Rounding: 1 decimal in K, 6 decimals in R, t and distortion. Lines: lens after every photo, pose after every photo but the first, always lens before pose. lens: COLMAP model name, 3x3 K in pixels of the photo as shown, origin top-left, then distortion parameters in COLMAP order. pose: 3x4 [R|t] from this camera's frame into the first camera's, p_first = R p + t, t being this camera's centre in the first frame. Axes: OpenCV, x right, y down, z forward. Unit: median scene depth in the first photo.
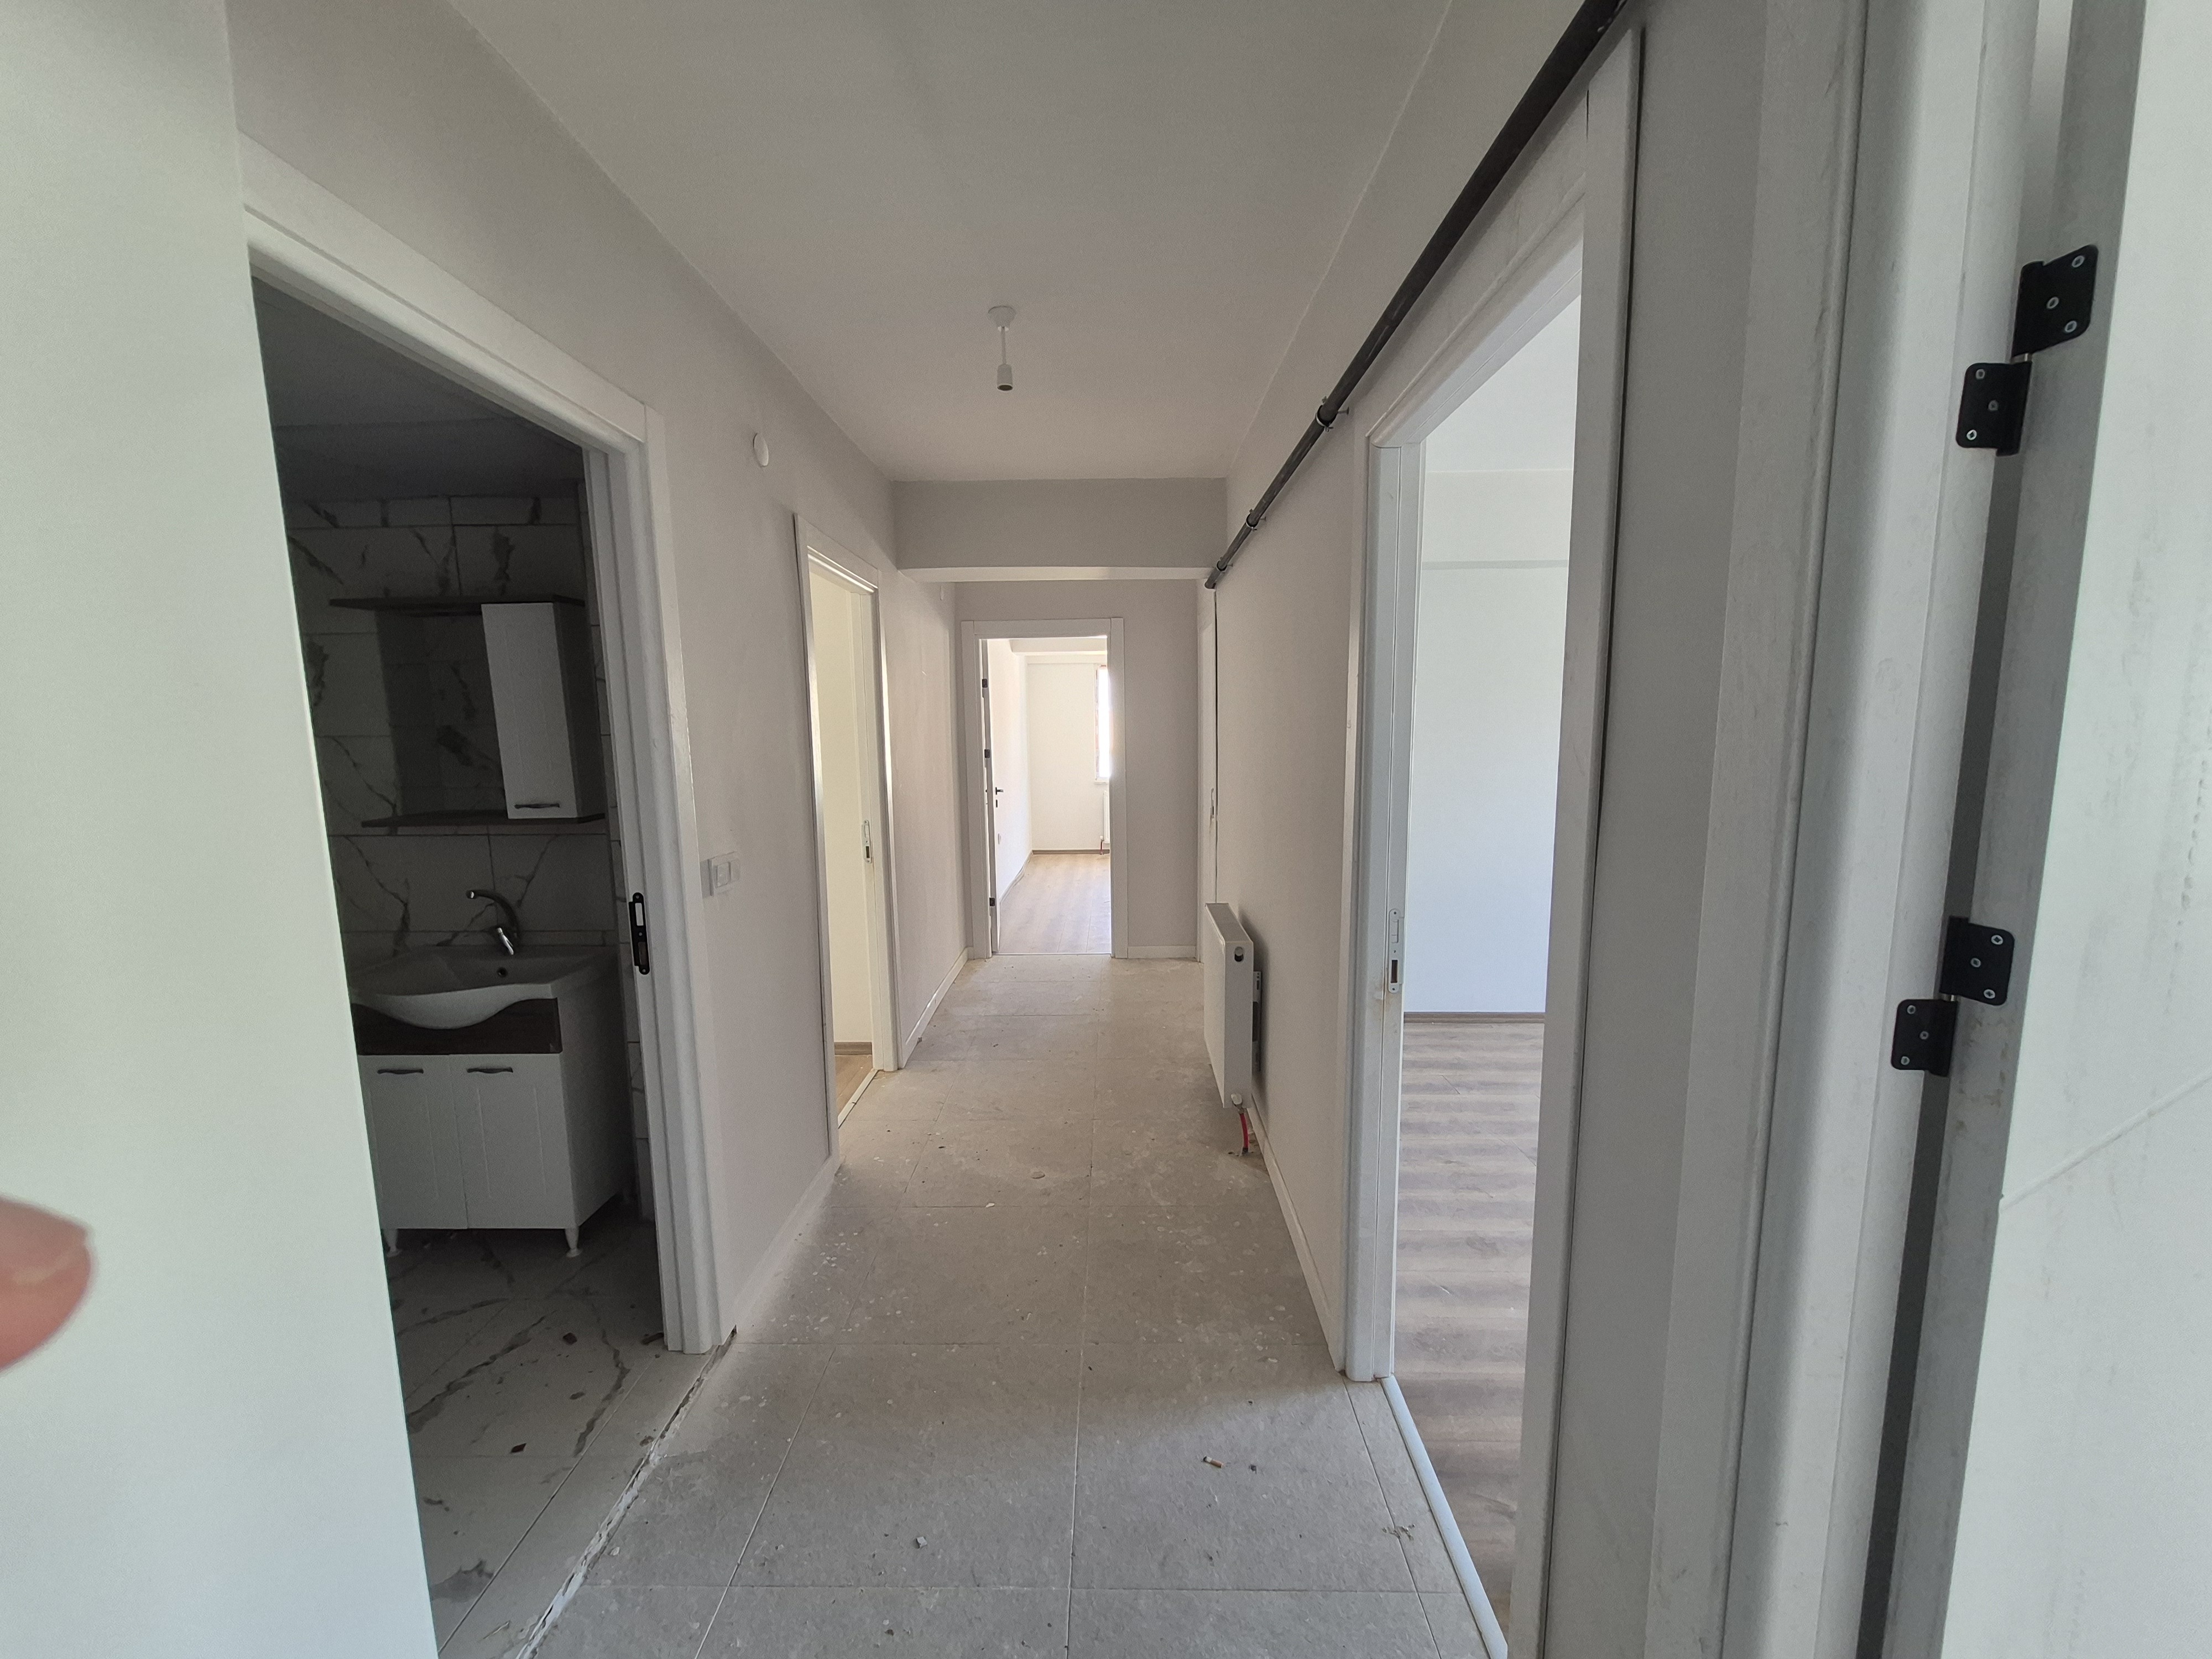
lens RADIAL K [[866.5, 0, 1093.6], [0, 866.5, 841.4], [0, 0, 1]] dist [0.000184, -0.000648]
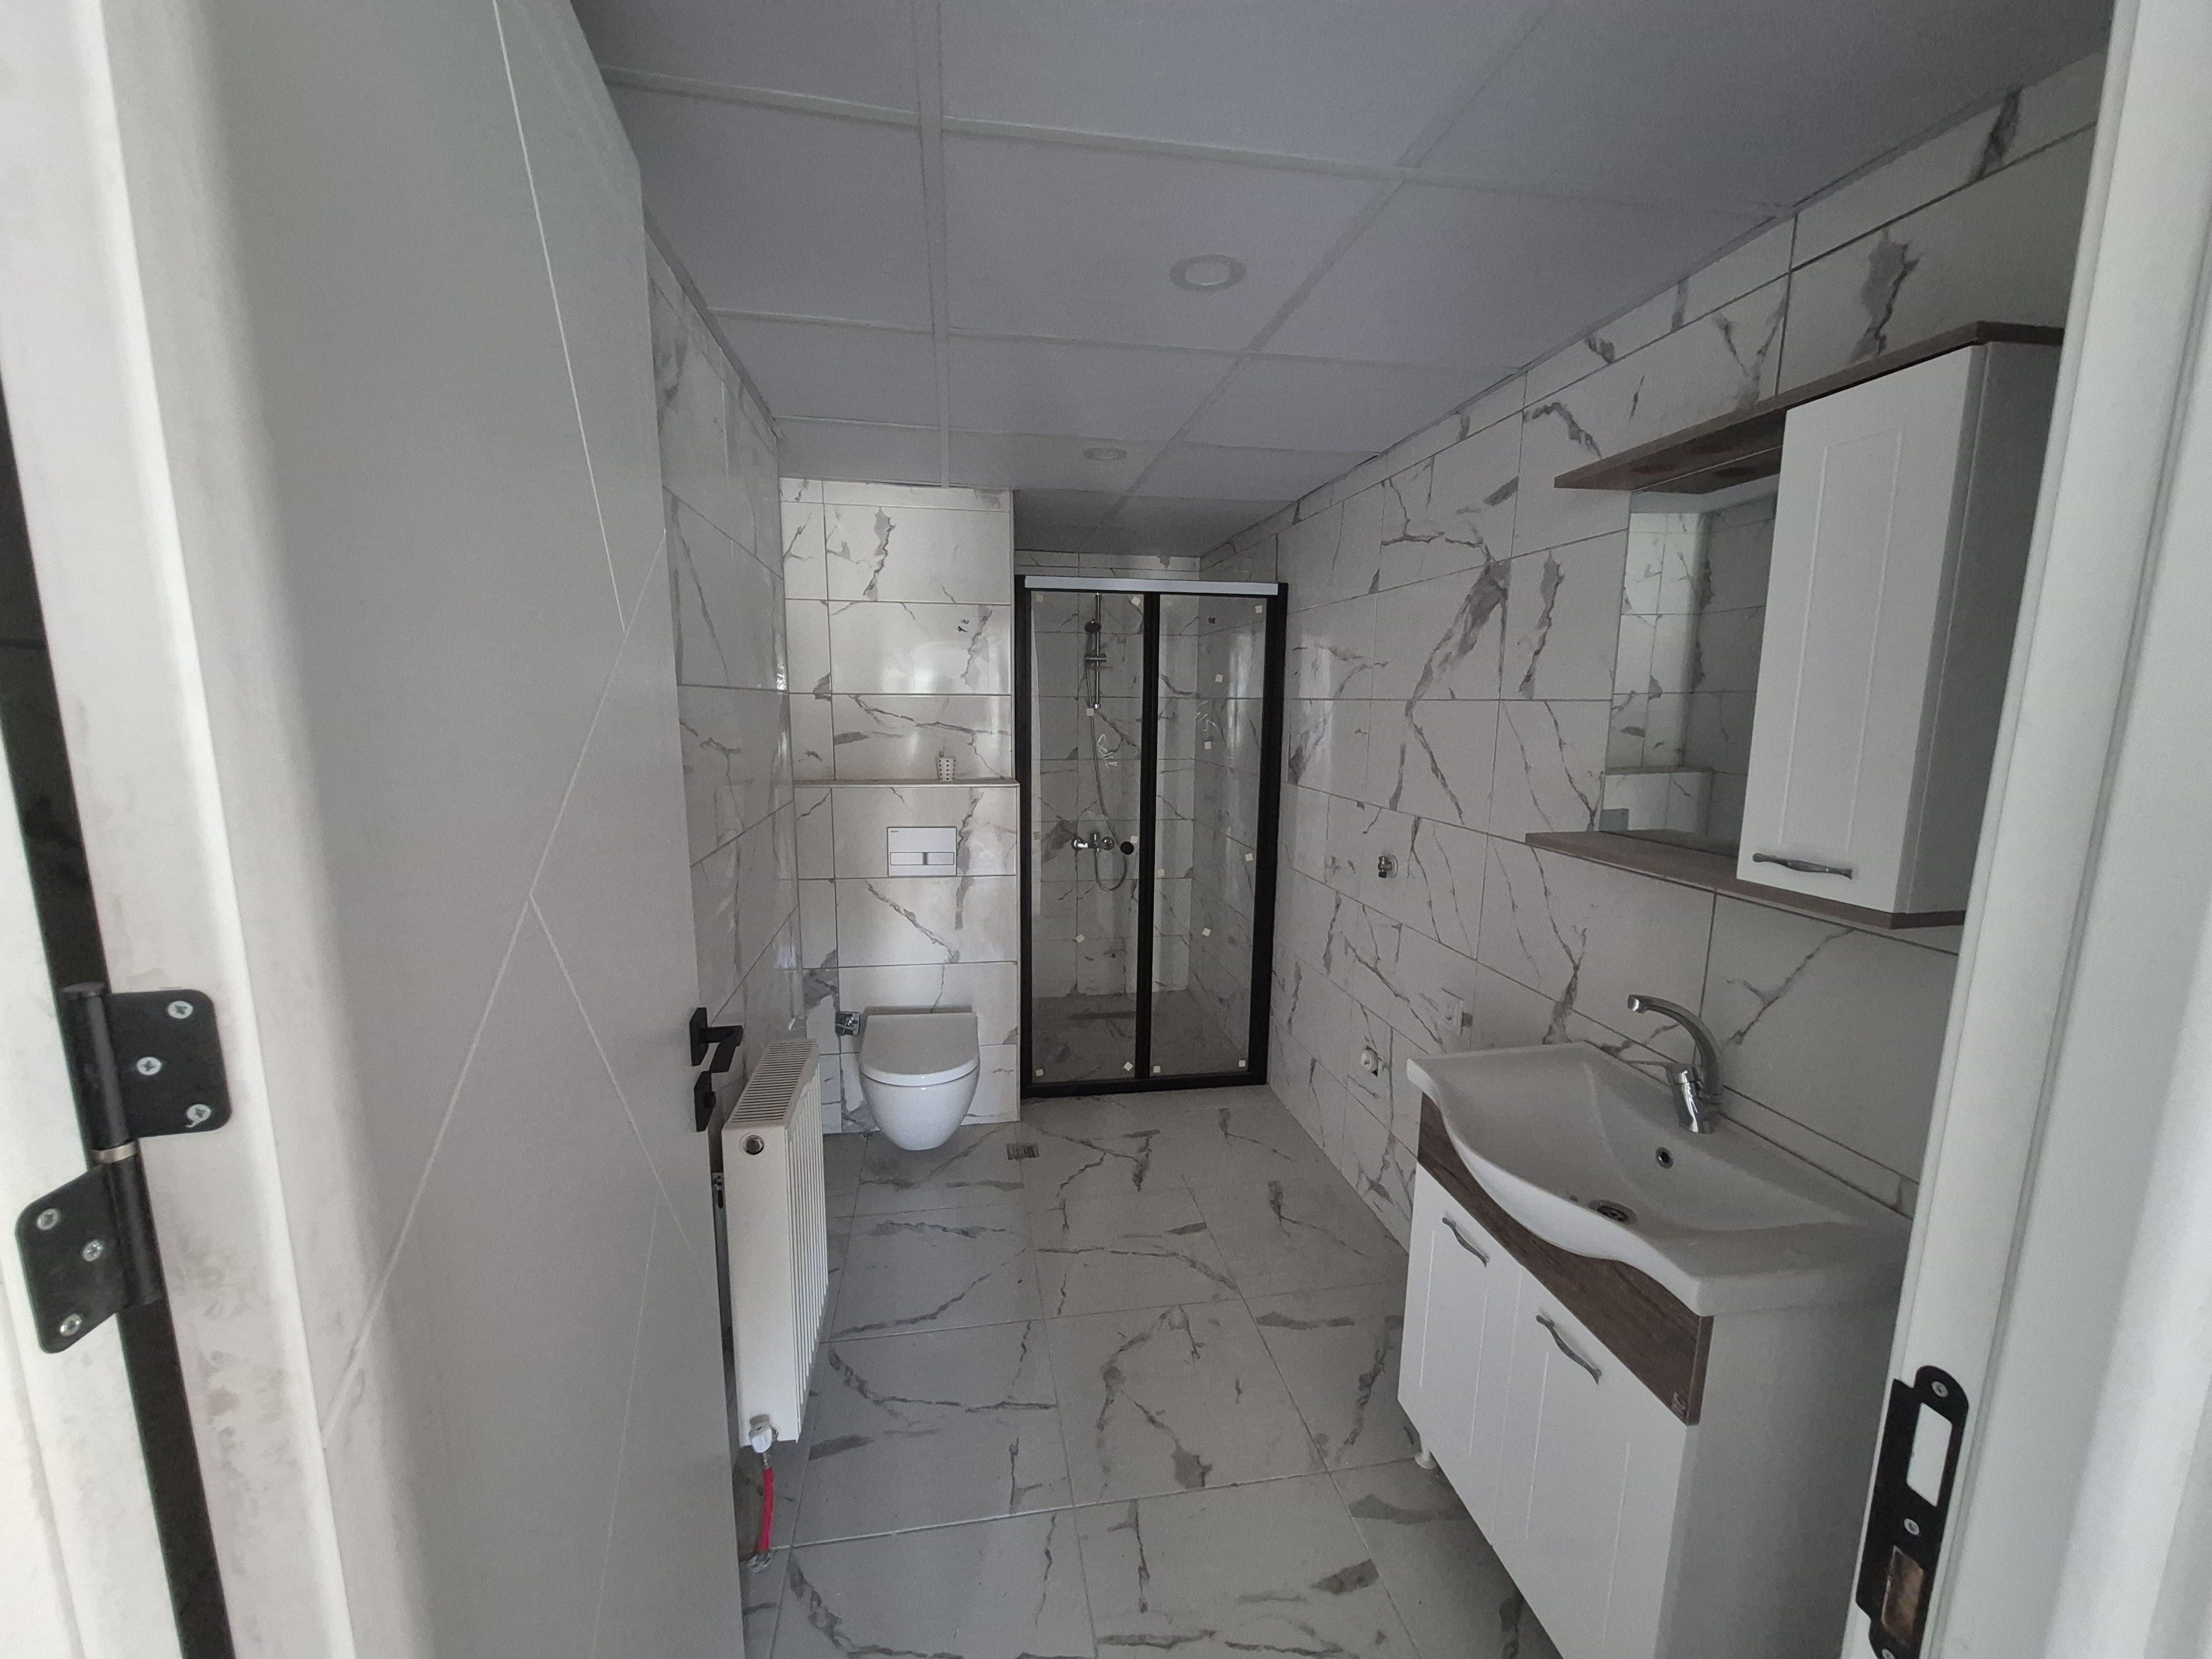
lens RADIAL K [[866.5, 0, 1089.4], [0, 866.5, 848.2], [0, 0, 1]] dist [0.000184, -0.000648]
pose [[0.191873, 0.179073, -0.964944, -0.284309], [-0.141762, 0.977958, 0.153300, -0.063996], [0.971127, 0.107379, 0.213030, 0.545444]]
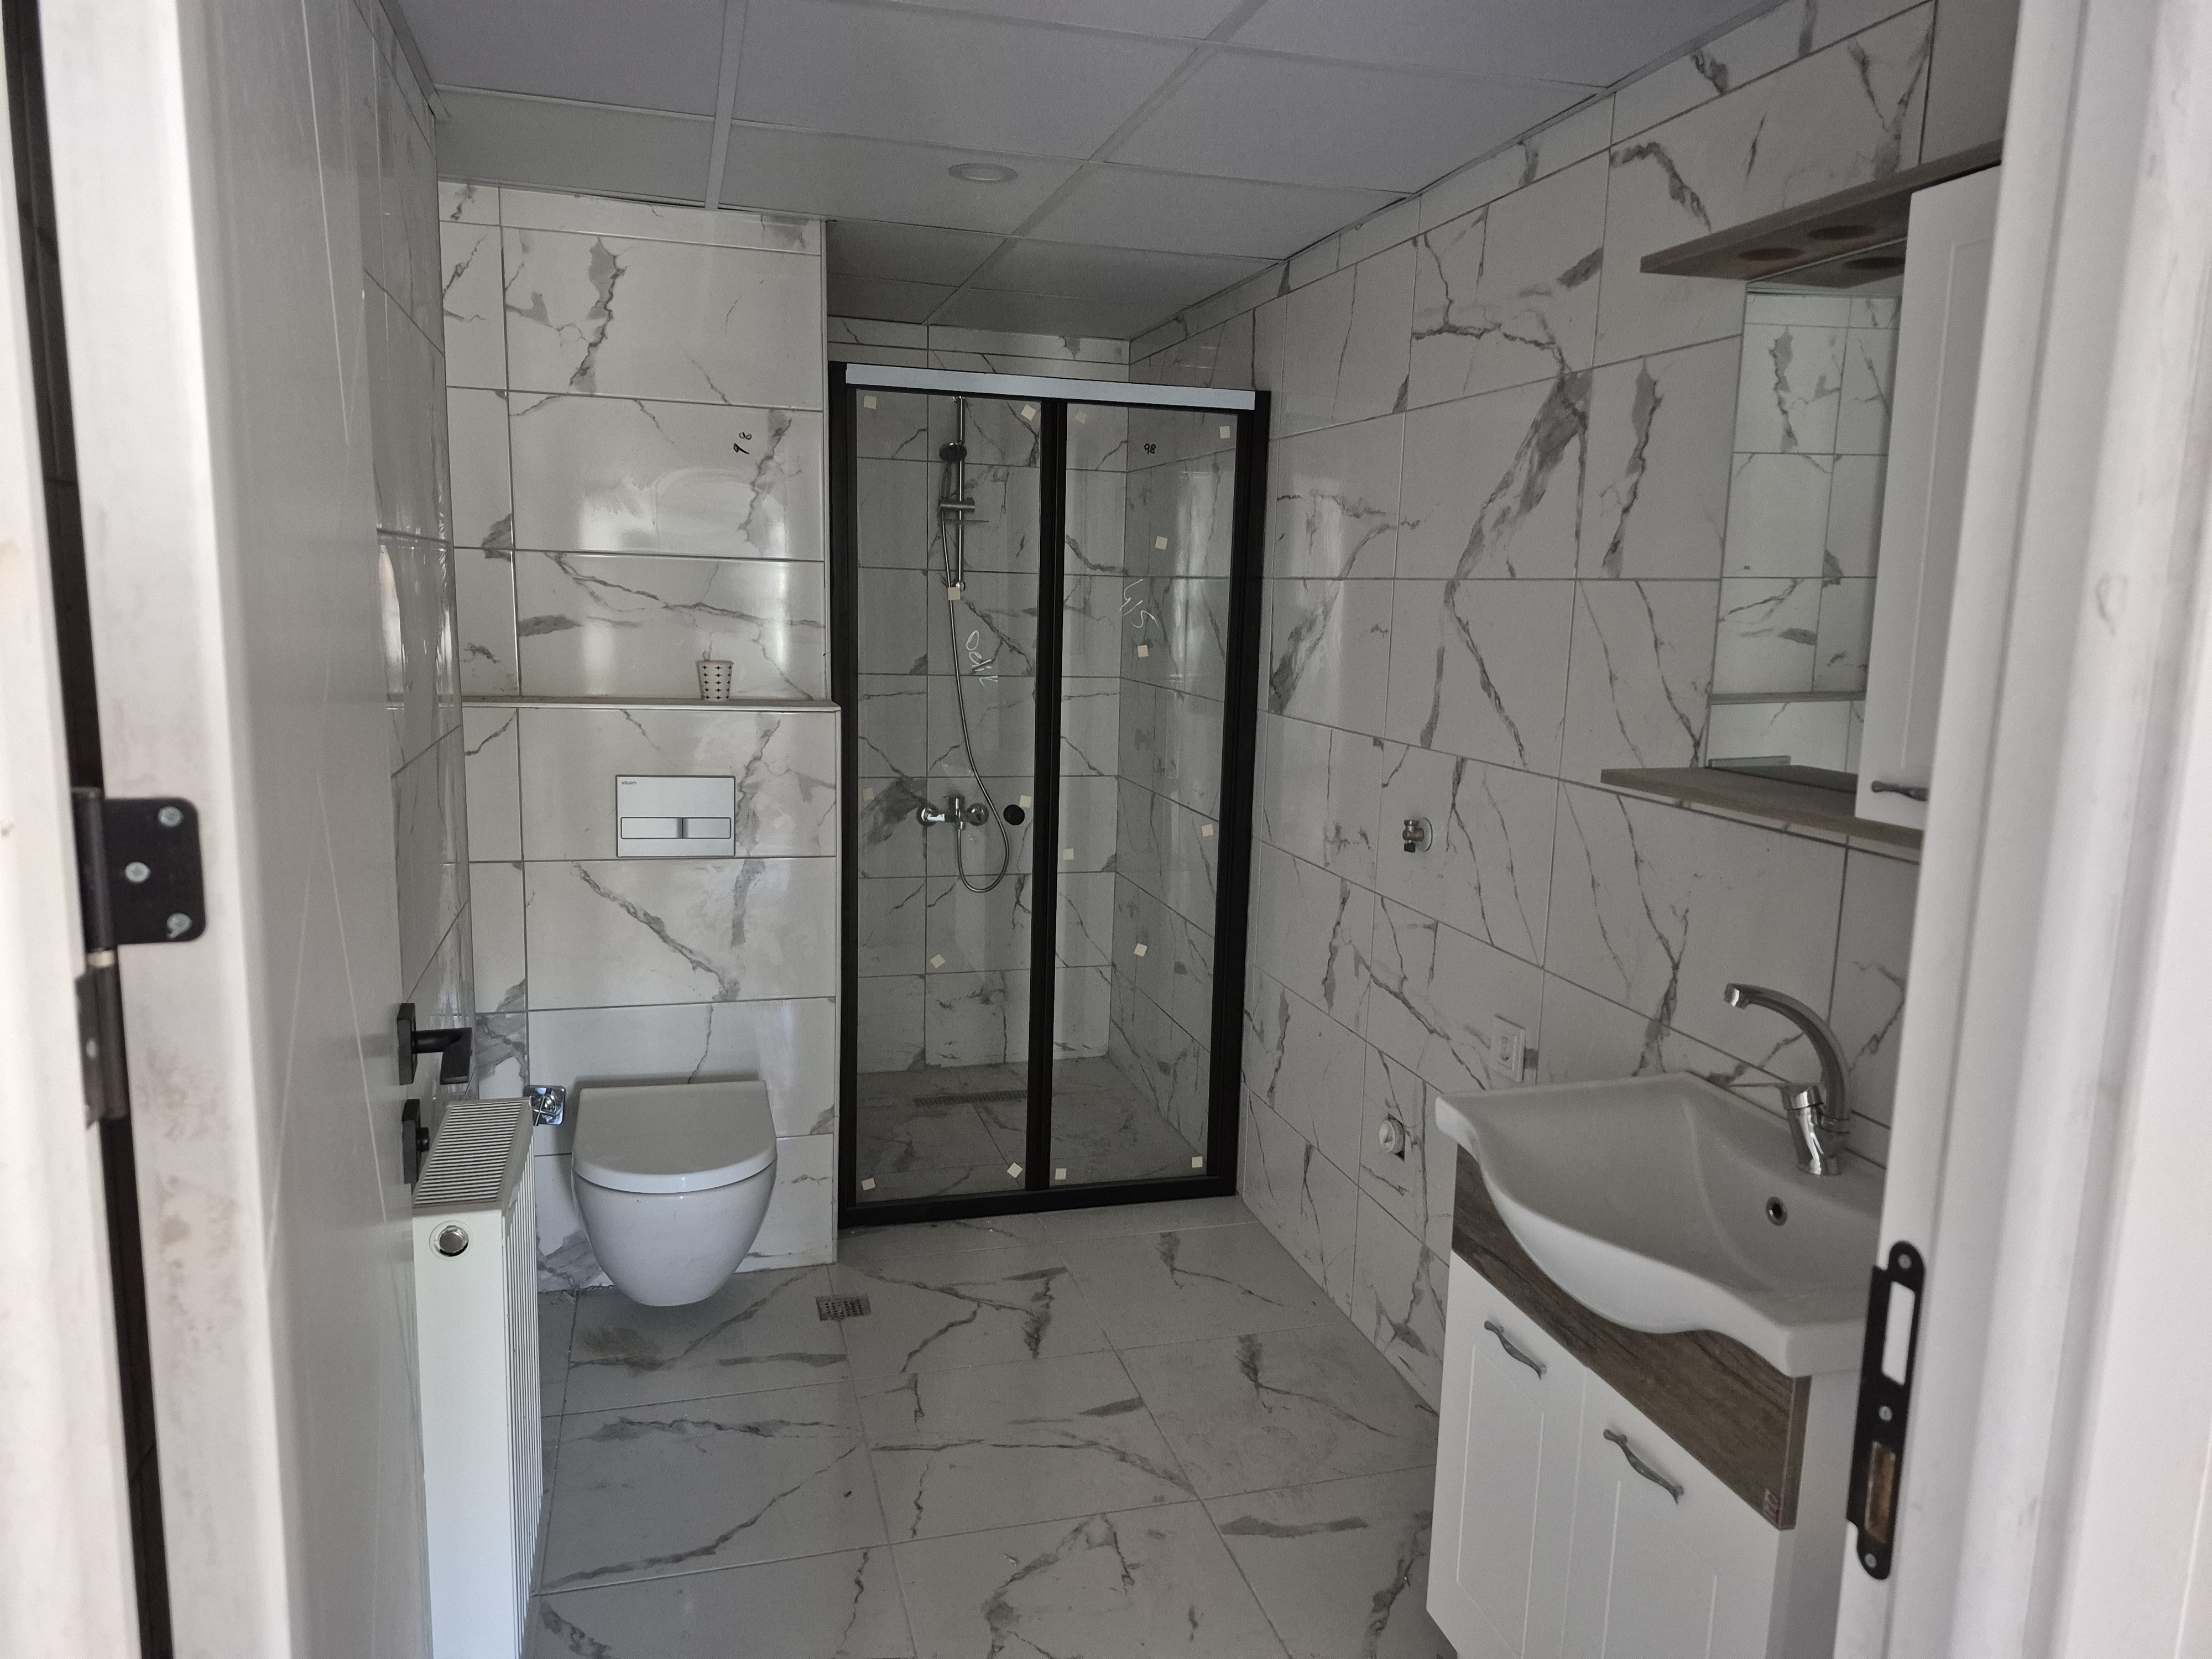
lens RADIAL K [[1528.0, 0, 1100.9], [0, 1528.0, 844.1], [0, 0, 1]] dist [0.068837, -0.056695]
pose [[0.298388, 0.179545, -0.937405, -0.169591], [-0.158914, 0.977784, 0.136695, -0.051949], [0.941122, 0.108178, 0.320291, 0.502008]]
